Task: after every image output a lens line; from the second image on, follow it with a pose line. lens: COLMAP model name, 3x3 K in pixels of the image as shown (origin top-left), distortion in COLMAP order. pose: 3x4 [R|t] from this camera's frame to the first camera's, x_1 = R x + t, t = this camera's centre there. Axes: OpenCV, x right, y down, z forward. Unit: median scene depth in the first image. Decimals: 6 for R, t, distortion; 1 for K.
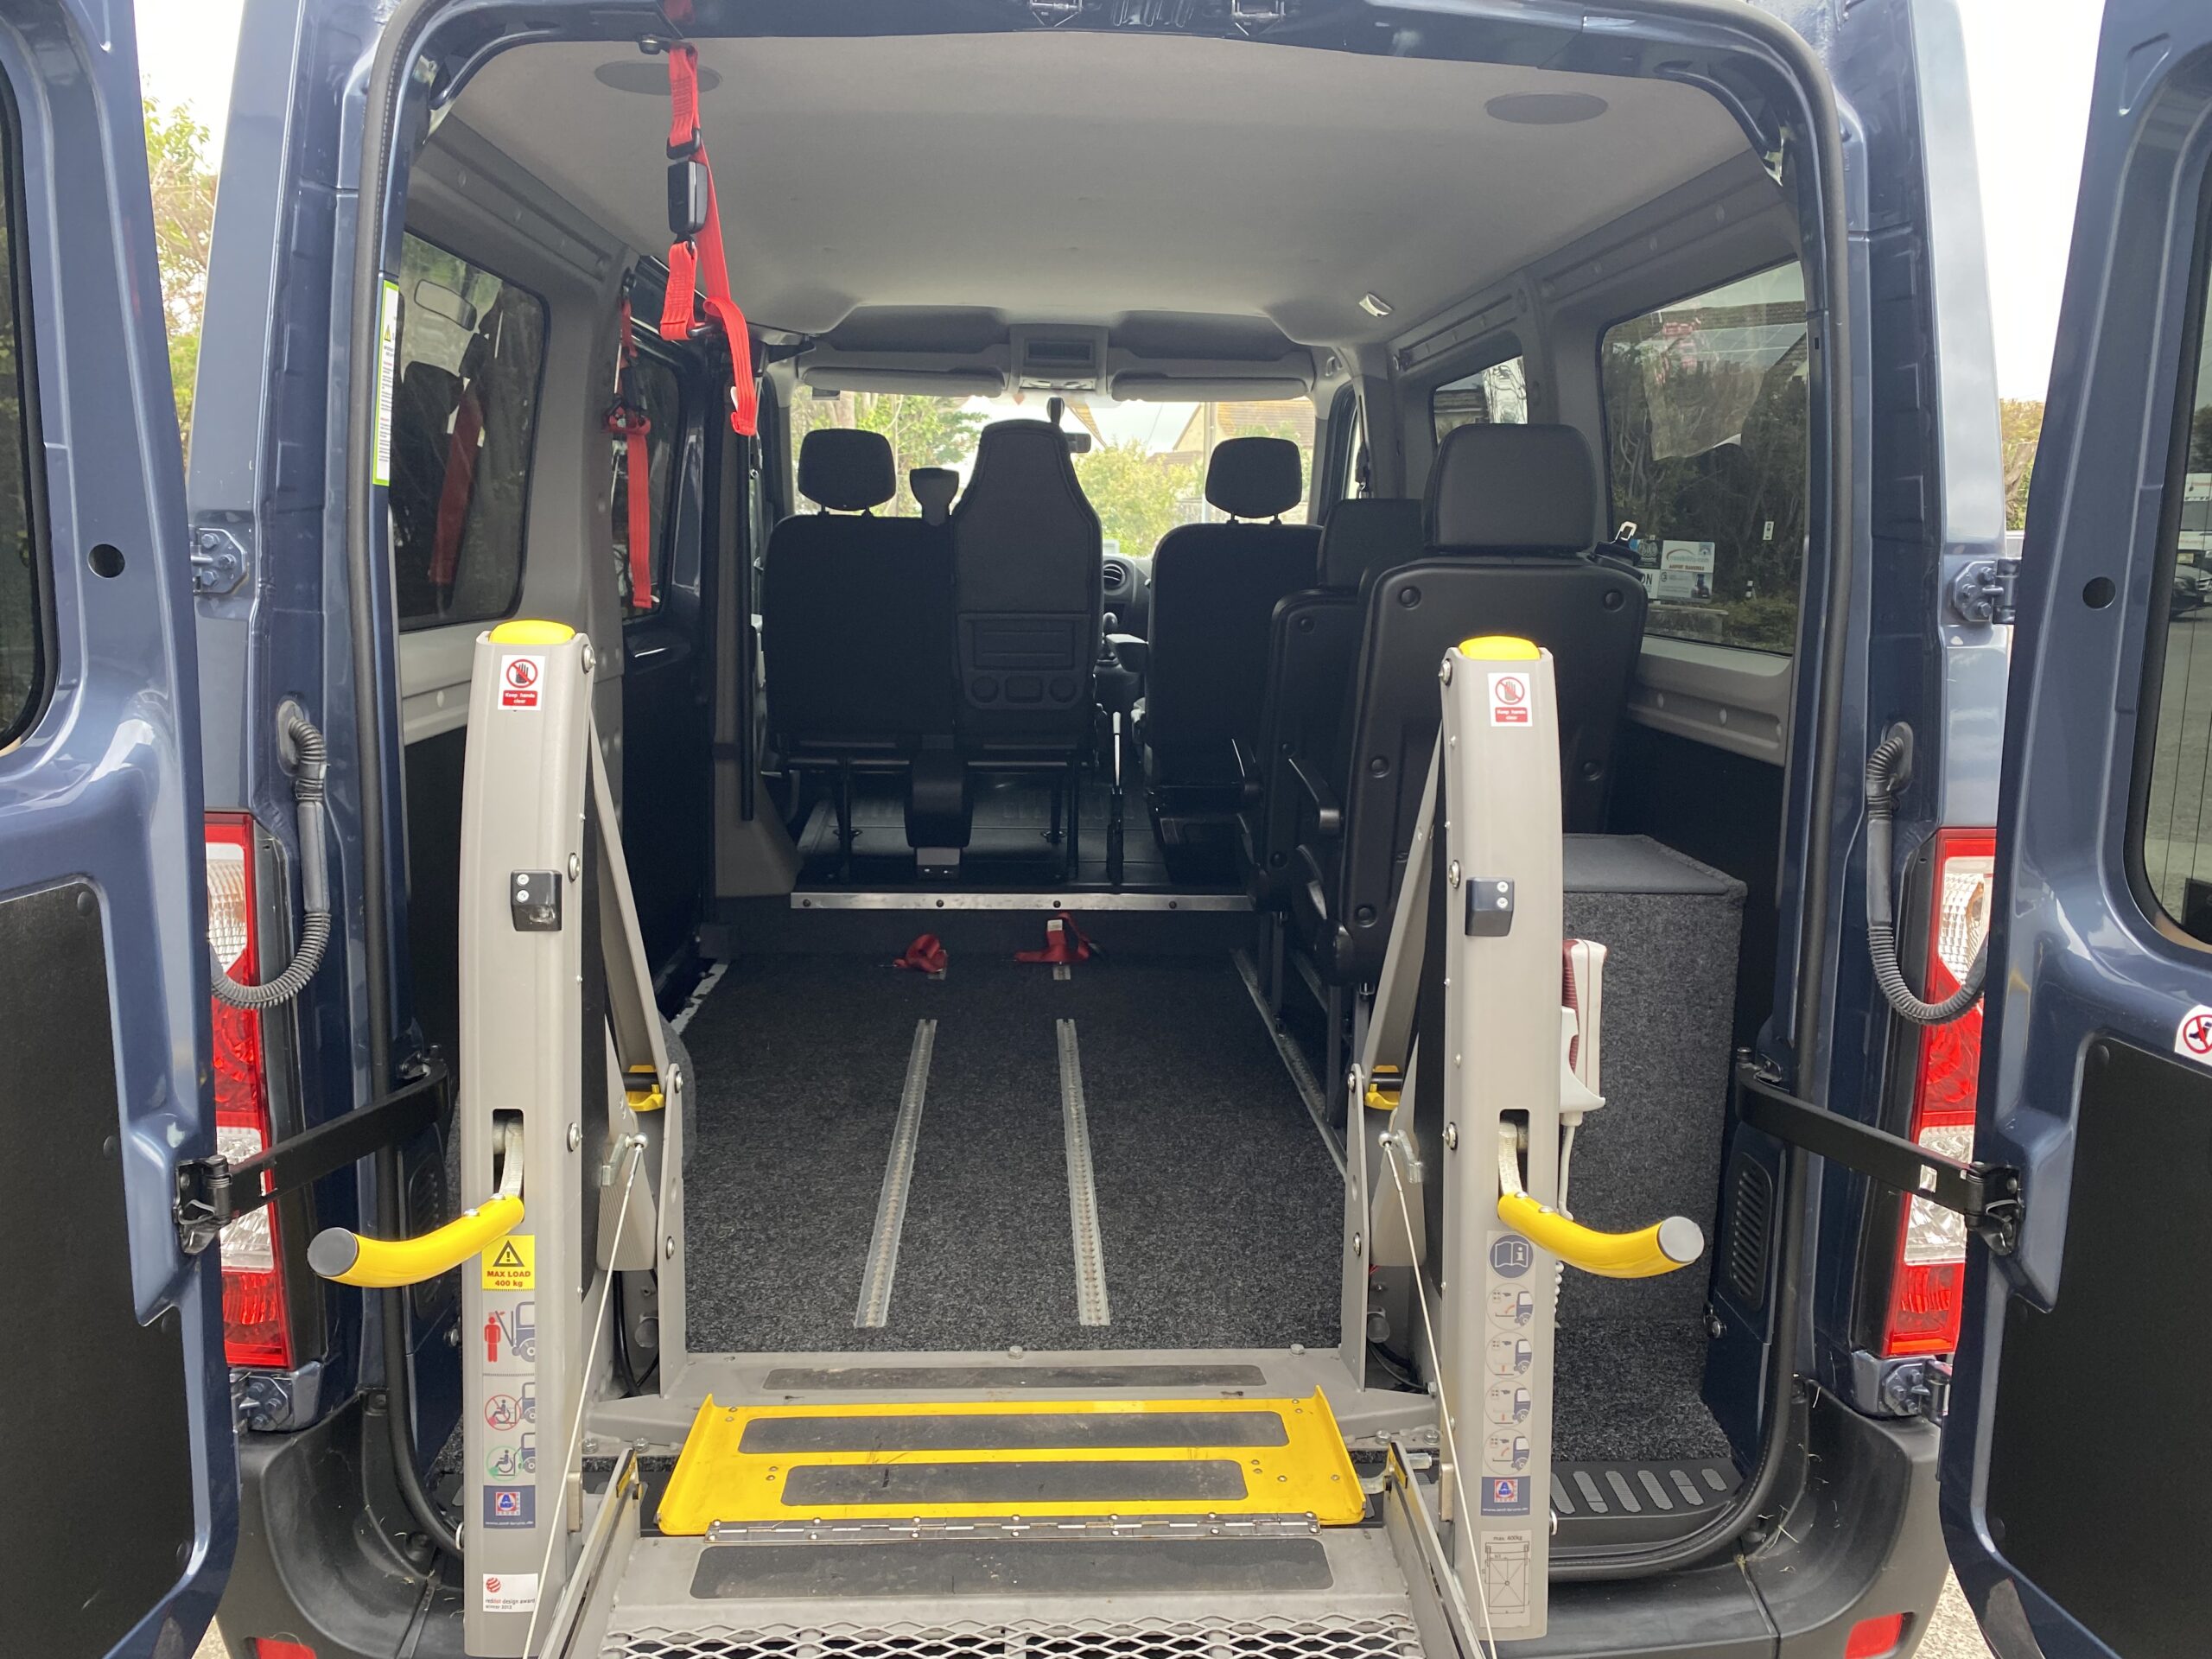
lens RADIAL K [[1715.6, 0, 1116.1], [0, 1715.6, 847.8], [0, 0, 1]] dist [0.006552, 0.009077]
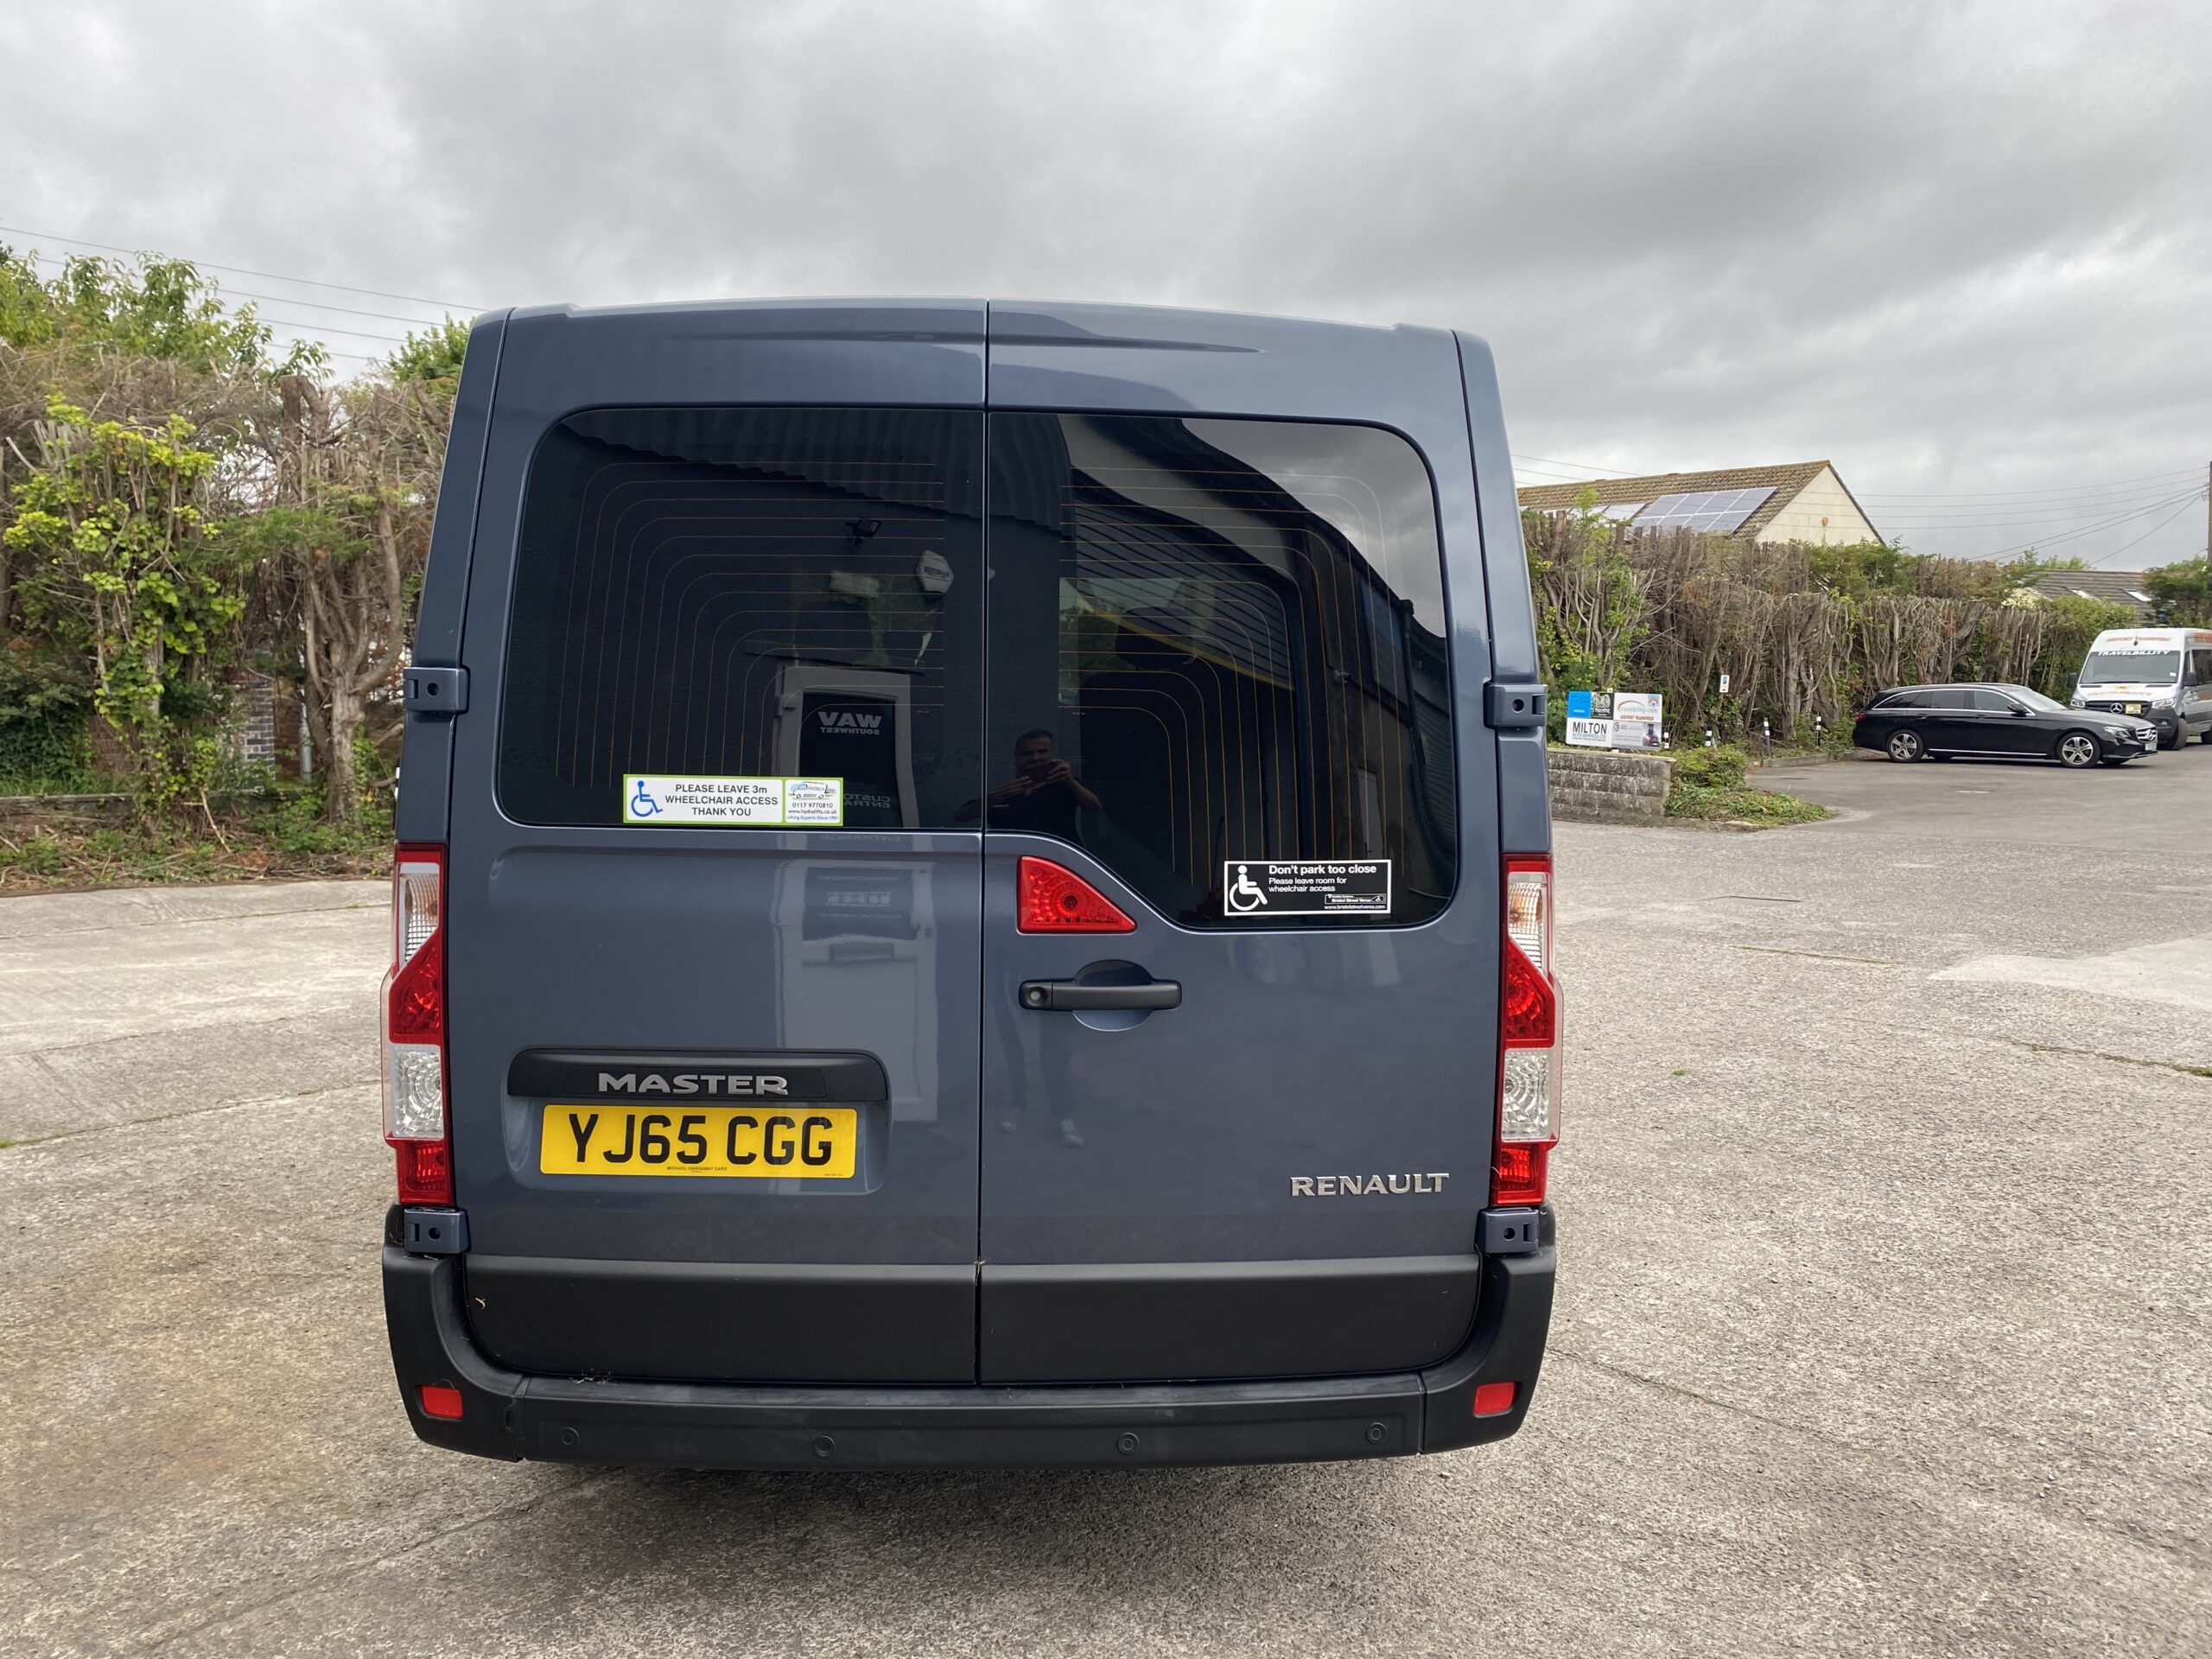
lens RADIAL K [[1709.8, 0, 1106.0], [0, 1709.8, 829.5], [0, 0, 1]] dist [0.030115, -0.014457]
pose [[0.999979, -0.003570, -0.005356, 0.110975], [0.003017, 0.994980, -0.100031, 0.112883], [0.005686, 0.100012, 0.994970, -0.531246]]
